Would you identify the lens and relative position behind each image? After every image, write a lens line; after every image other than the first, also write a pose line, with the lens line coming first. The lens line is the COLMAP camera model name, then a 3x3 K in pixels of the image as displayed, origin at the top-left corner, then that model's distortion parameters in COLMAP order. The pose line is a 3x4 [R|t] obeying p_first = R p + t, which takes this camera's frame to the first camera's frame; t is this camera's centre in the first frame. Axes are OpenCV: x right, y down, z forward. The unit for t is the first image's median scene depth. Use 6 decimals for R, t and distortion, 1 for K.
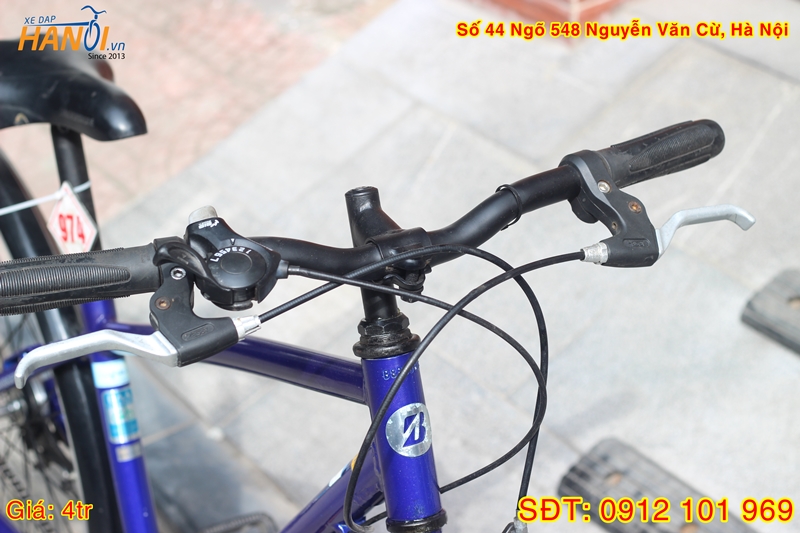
lens RADIAL K [[1835.9, 0, 400.5], [0, 1835.9, 266.0], [0, 0, 1]] dist [-0.106892, -0.383948]
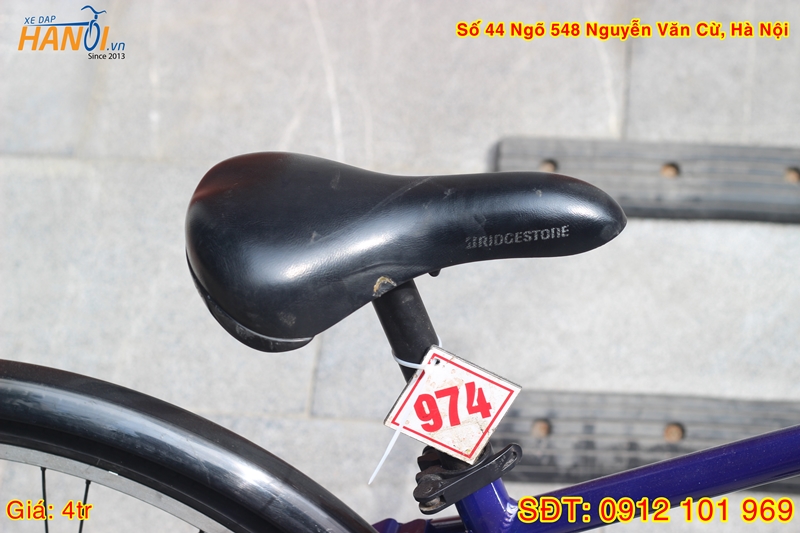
lens RADIAL K [[1835.9, 0, 400.5], [0, 1835.9, 266.0], [0, 0, 1]] dist [-0.106892, -0.383948]
pose [[0.658154, -0.408191, 0.632624, -0.437248], [0.361694, 0.908378, 0.209827, -0.156707], [-0.660311, 0.090718, 0.745492, 0.391240]]
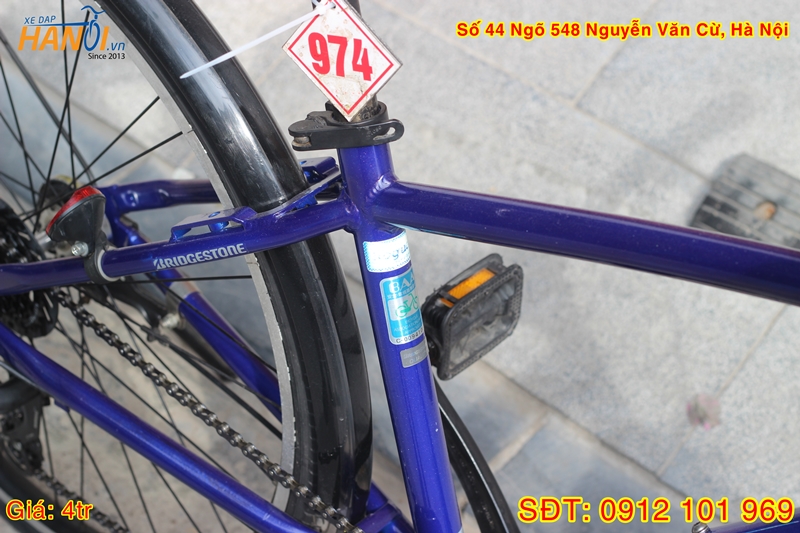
lens RADIAL K [[1835.9, 0, 400.5], [0, 1835.9, 266.0], [0, 0, 1]] dist [-0.106892, -0.383948]
pose [[0.956835, -0.134787, 0.257486, -0.252000], [0.060440, 0.958868, 0.277342, -0.095842], [-0.284278, -0.249808, 0.925625, 0.281118]]
